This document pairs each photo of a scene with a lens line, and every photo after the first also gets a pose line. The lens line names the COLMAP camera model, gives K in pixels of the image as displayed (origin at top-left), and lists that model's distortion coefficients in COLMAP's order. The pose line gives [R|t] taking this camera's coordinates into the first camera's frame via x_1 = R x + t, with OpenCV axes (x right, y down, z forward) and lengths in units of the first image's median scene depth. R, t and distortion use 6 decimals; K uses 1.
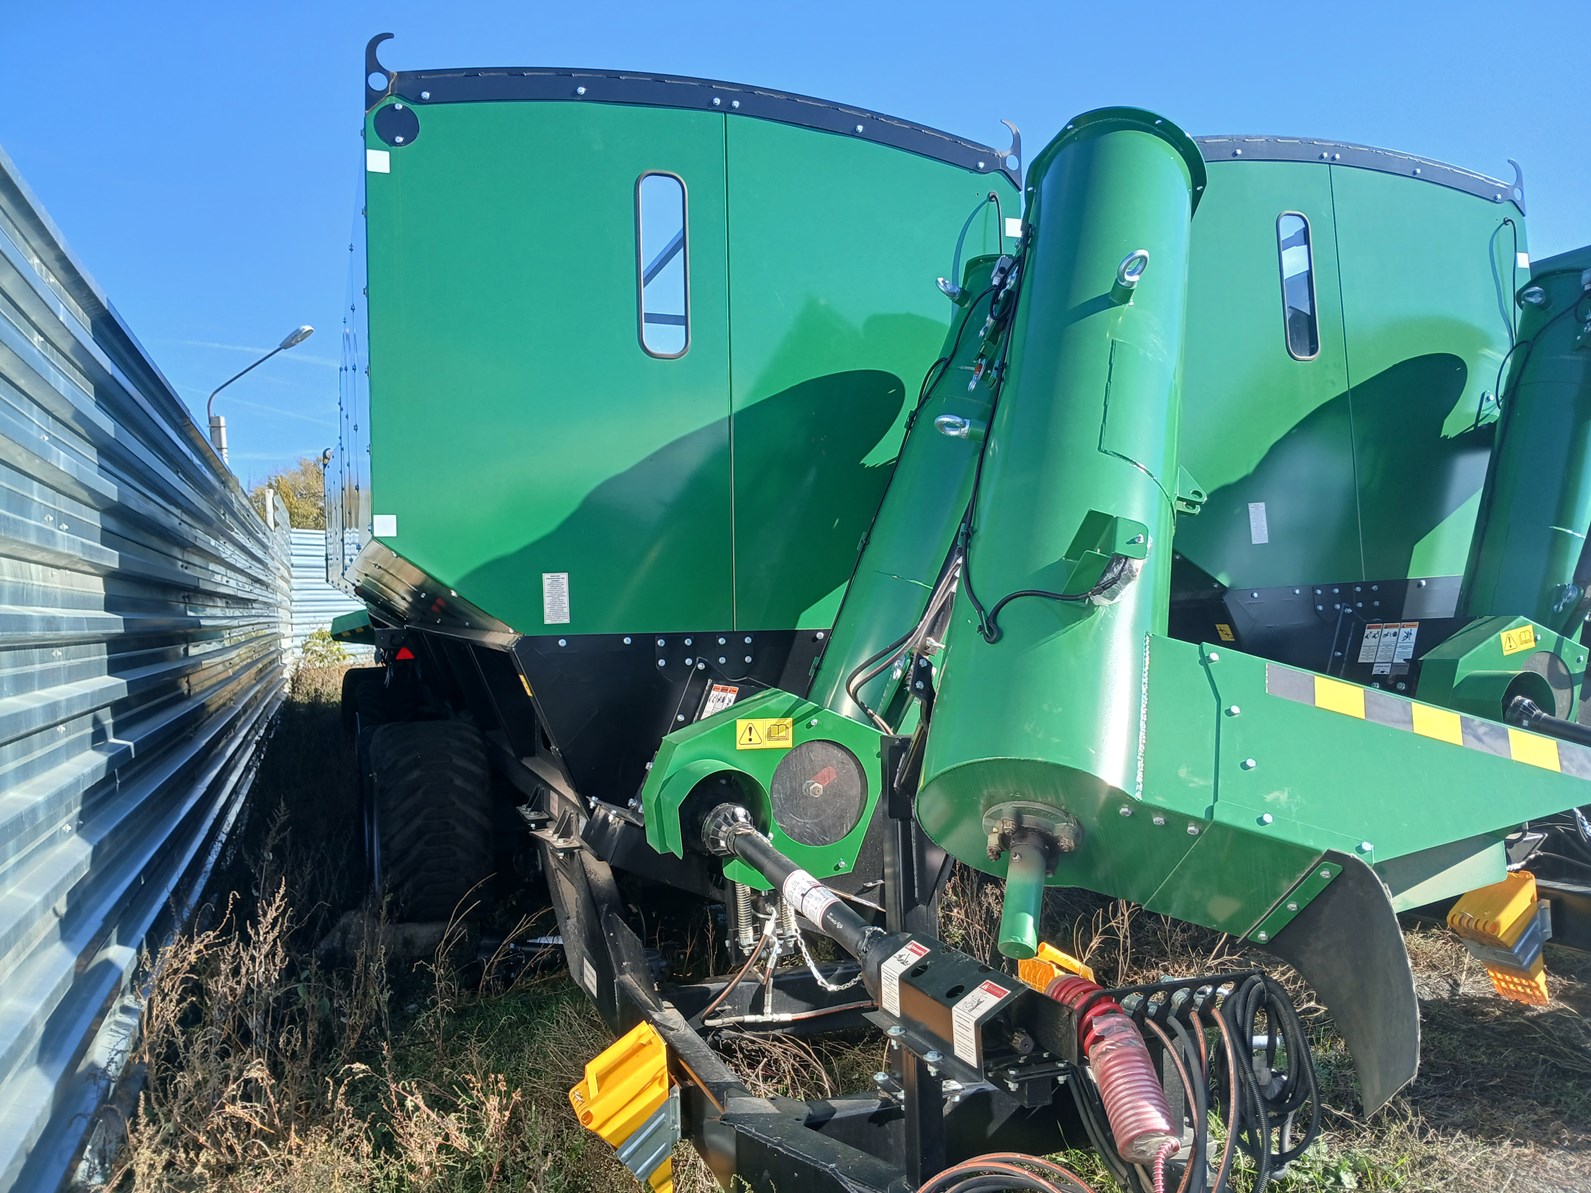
lens RADIAL K [[1255.7, 0, 800.4], [0, 1255.7, 601.4], [0, 0, 1]] dist [0.011769, -0.026383]
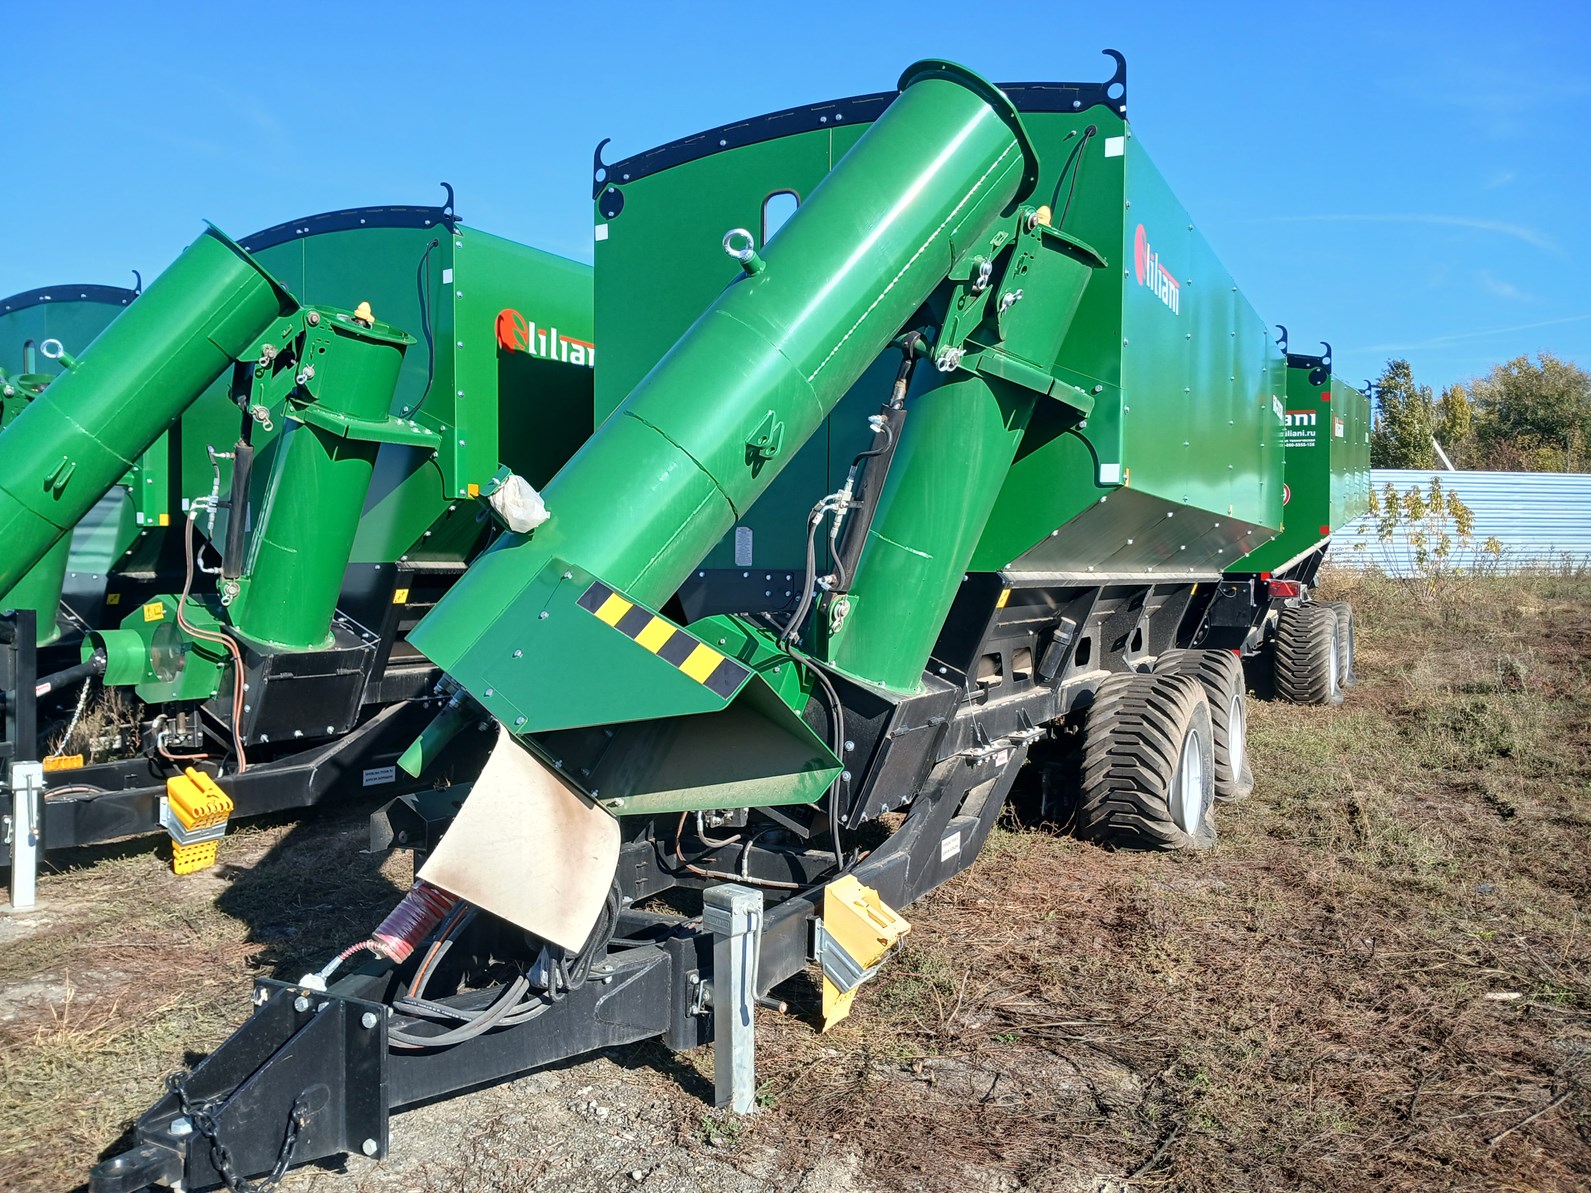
lens RADIAL K [[1255.7, 0, 779.3], [0, 1255.7, 595.9], [0, 0, 1]] dist [0.011769, -0.026383]
pose [[0.663098, 0.044841, -0.747188, 0.877345], [-0.005875, 0.998485, 0.054708, -0.017811], [0.748509, -0.031887, 0.662357, 0.194303]]
